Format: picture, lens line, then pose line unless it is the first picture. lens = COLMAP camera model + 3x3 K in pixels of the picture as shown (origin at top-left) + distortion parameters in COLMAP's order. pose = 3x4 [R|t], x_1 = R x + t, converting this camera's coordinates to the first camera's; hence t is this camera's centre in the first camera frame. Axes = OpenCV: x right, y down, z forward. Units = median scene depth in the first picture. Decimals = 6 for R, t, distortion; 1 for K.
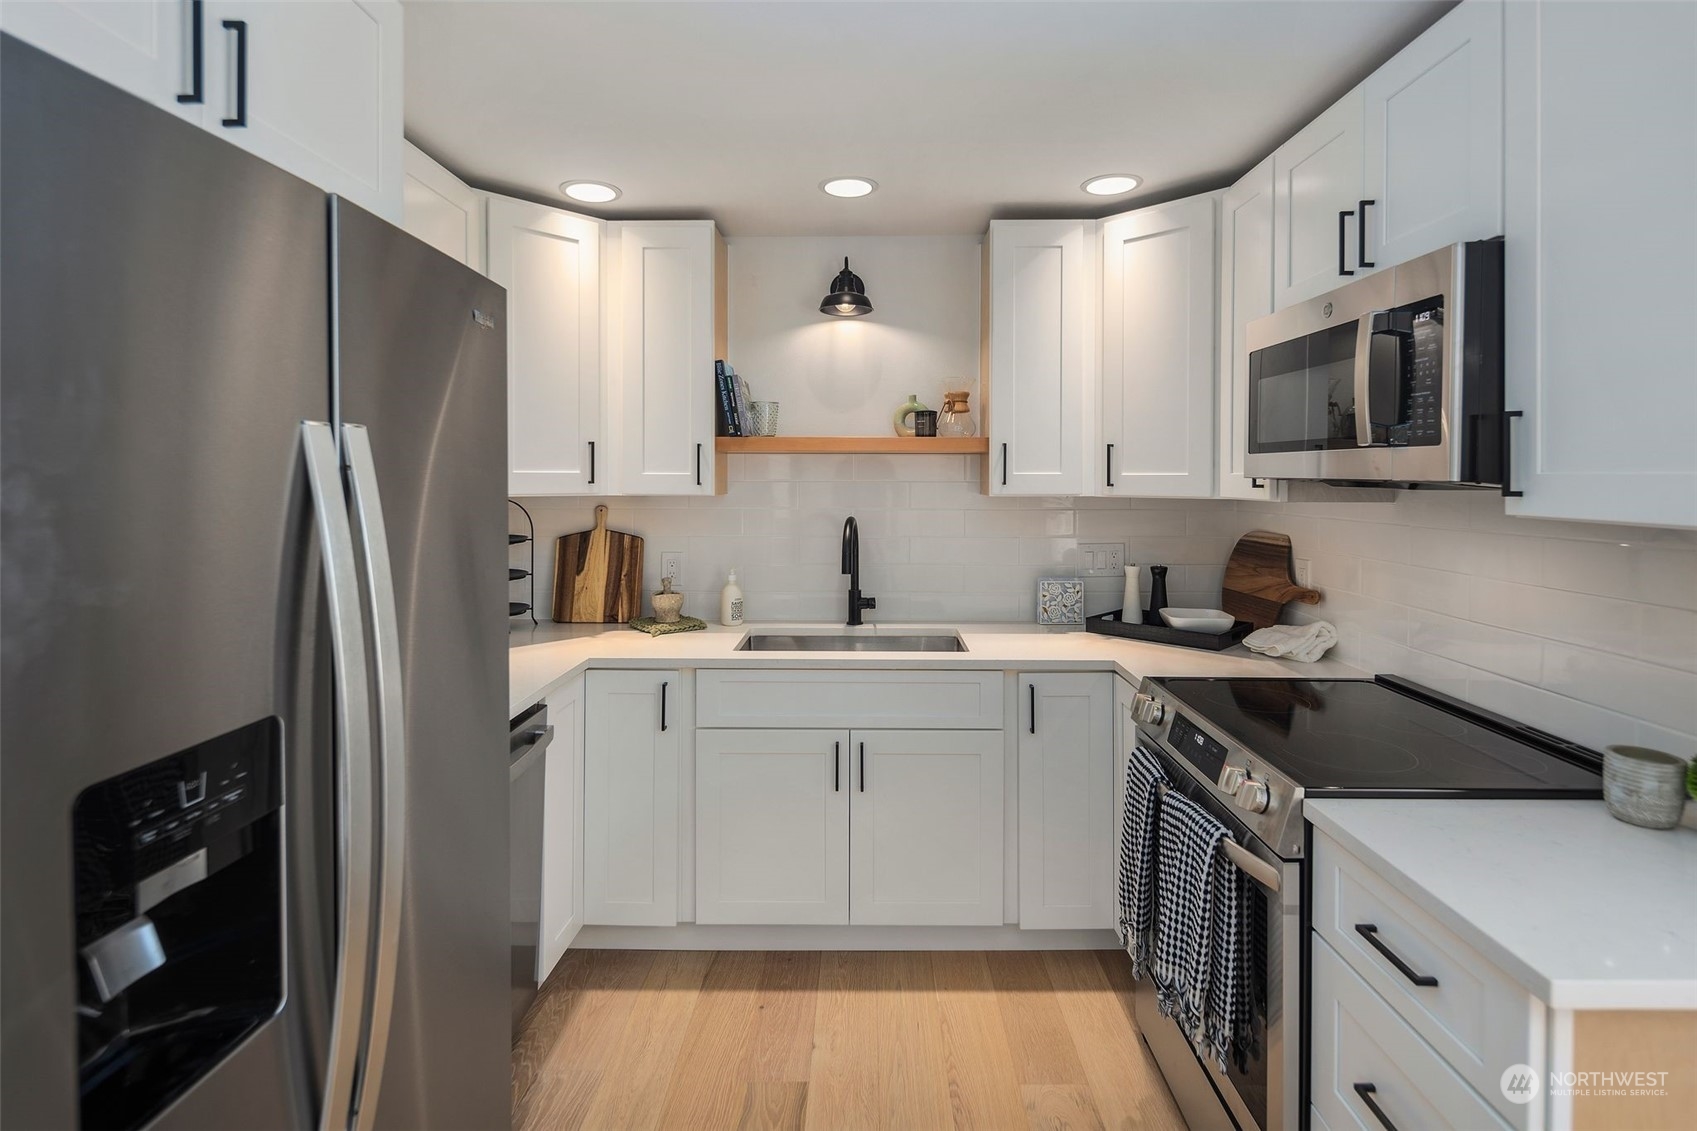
lens RADIAL K [[820.2, 0, 851.2], [0, 820.2, 487.0], [0, 0, 1]] dist [-0.001154, -0.001276]
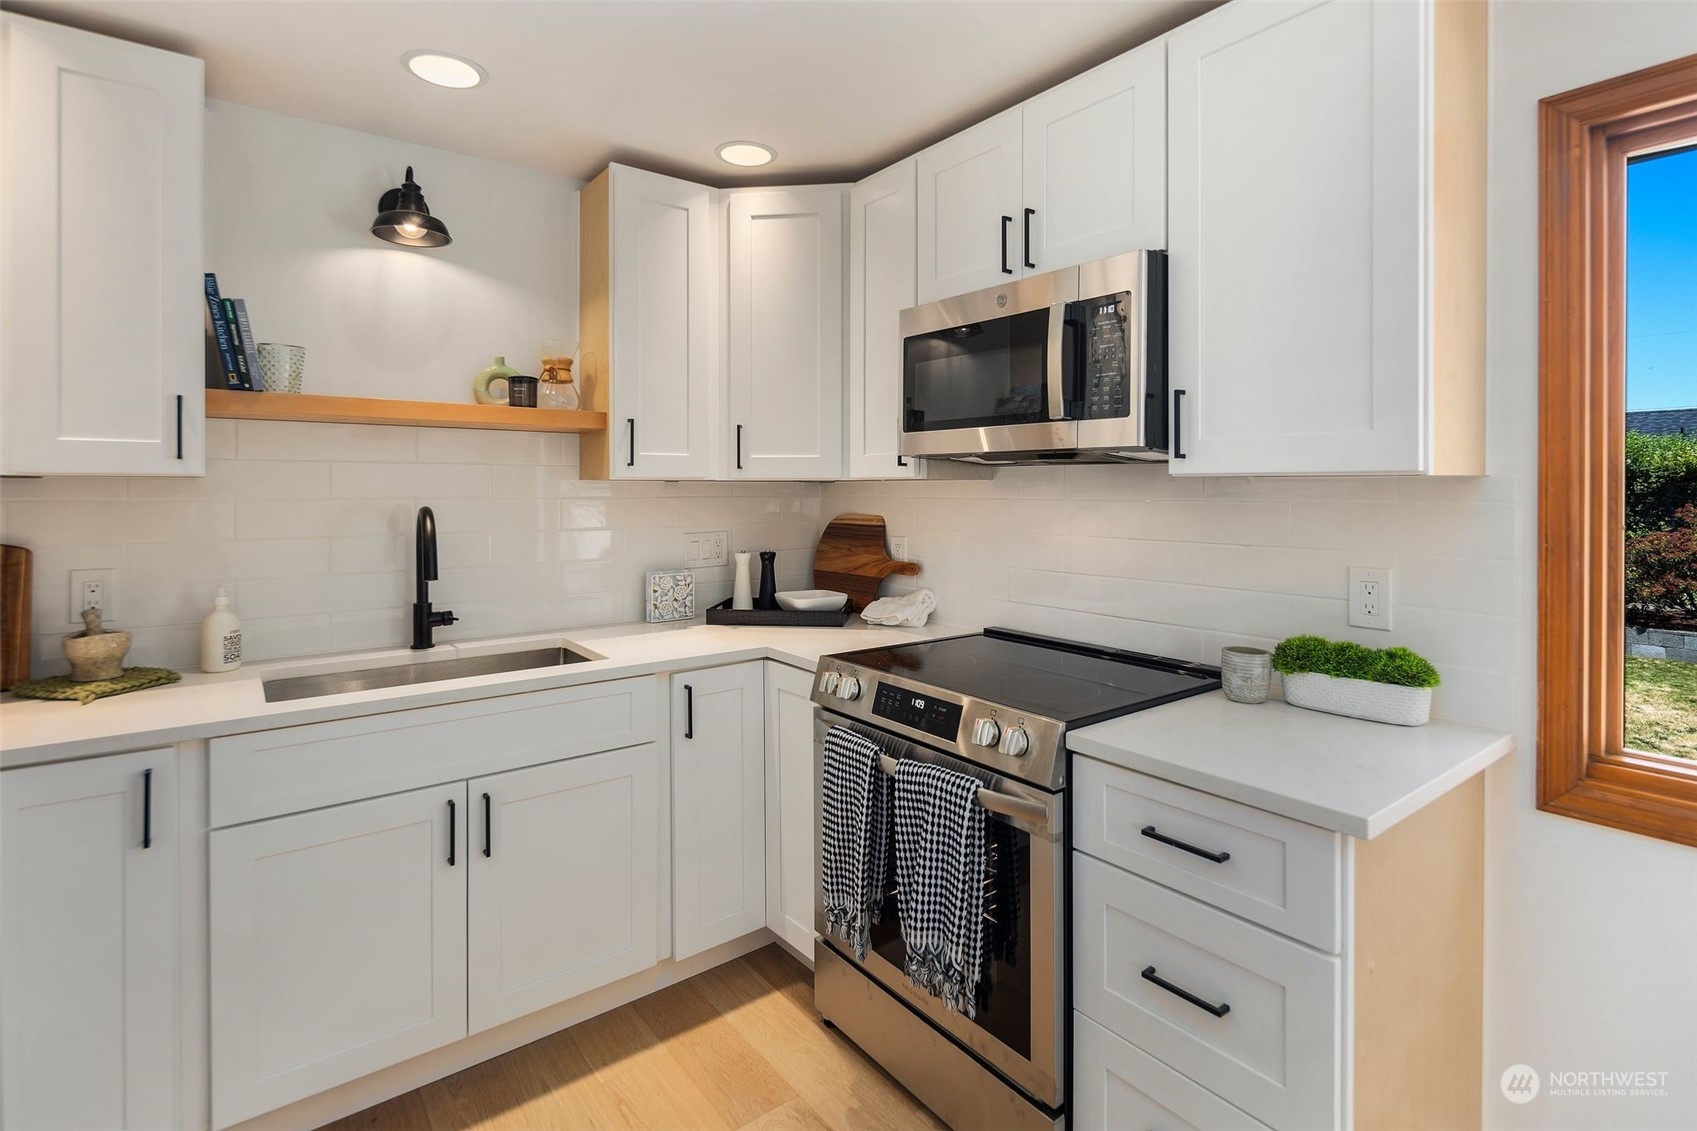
lens RADIAL K [[824.1, 0, 858.8], [0, 824.1, 494.6], [0, 0, 1]] dist [0.003173, -0.005094]
pose [[0.781092, -0.005610, 0.624391, -0.175753], [0.008013, 0.999967, -0.001039, 0.031153], [-0.624365, 0.005814, 0.781111, 0.156612]]
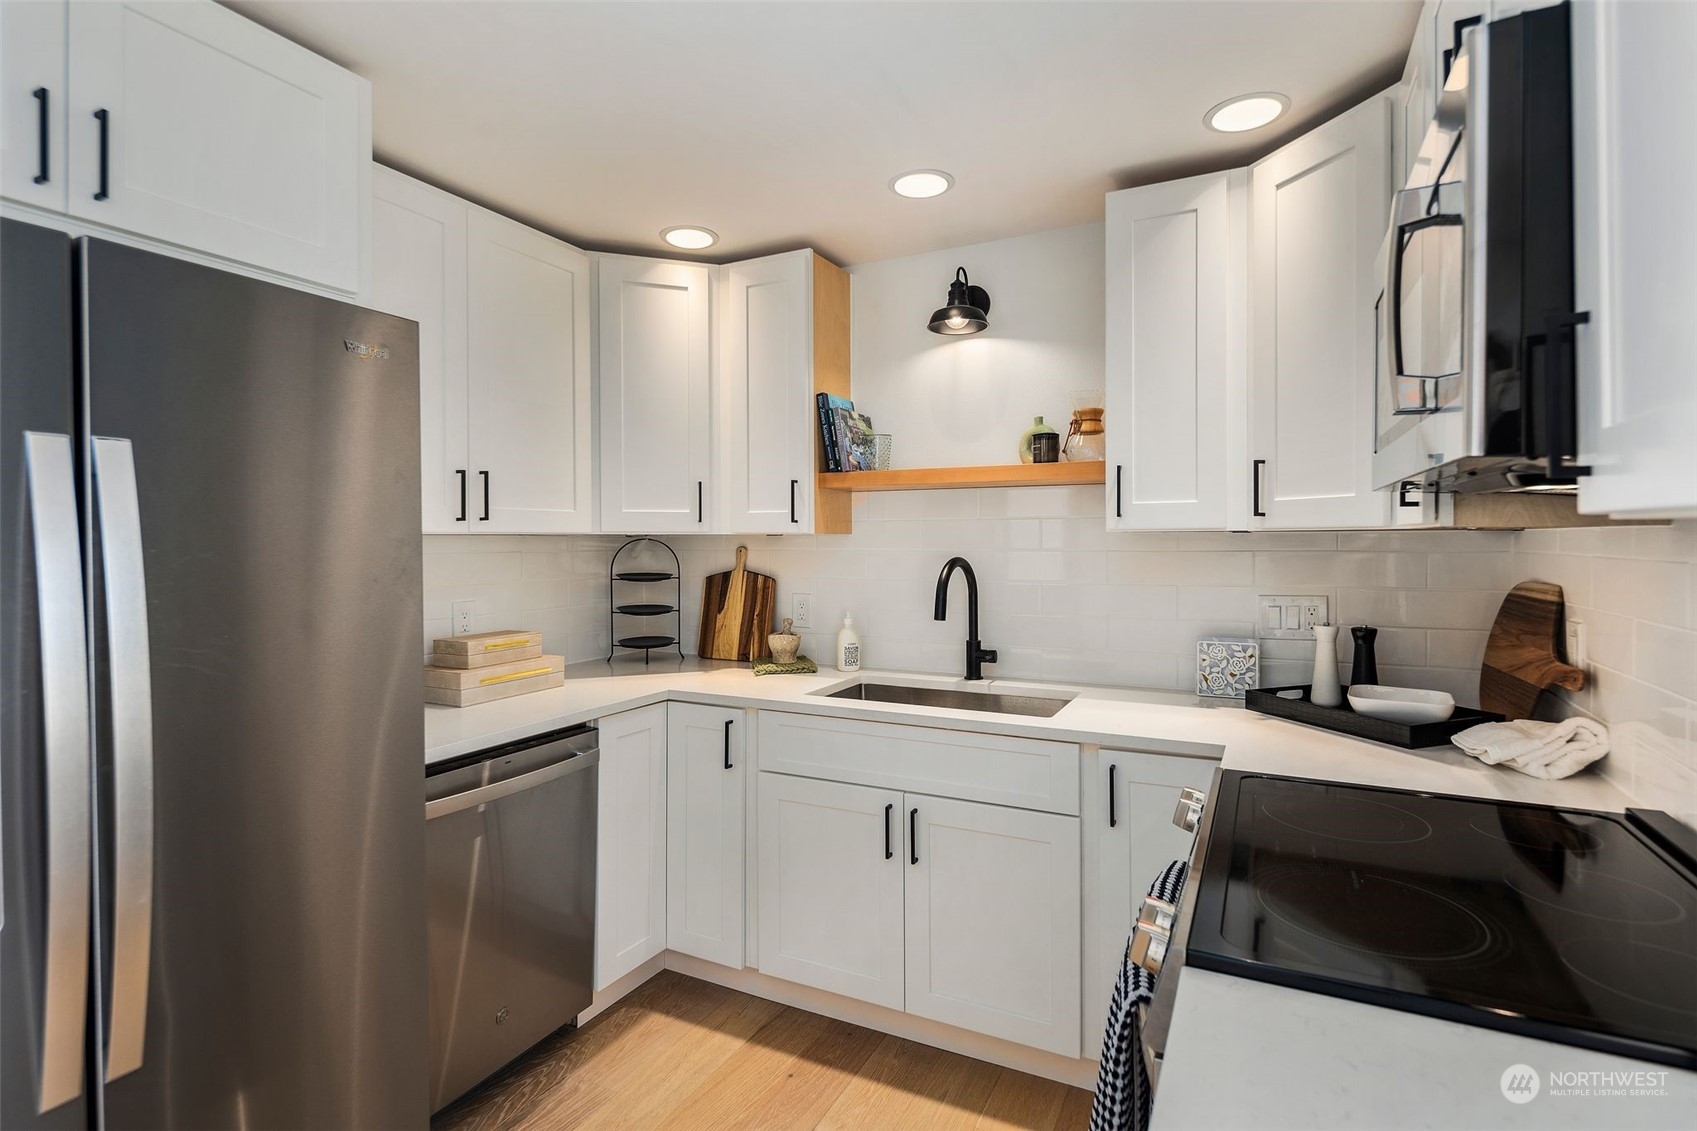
lens RADIAL K [[820.4, 0, 850.7], [0, 820.4, 546.1], [0, 0, 1]] dist [-0.000878, -0.000287]
pose [[0.900197, -0.000901, -0.435482, 0.301988], [-0.000350, 0.999996, -0.002791, 0.028542], [0.435483, 0.002665, 0.900193, 0.157036]]
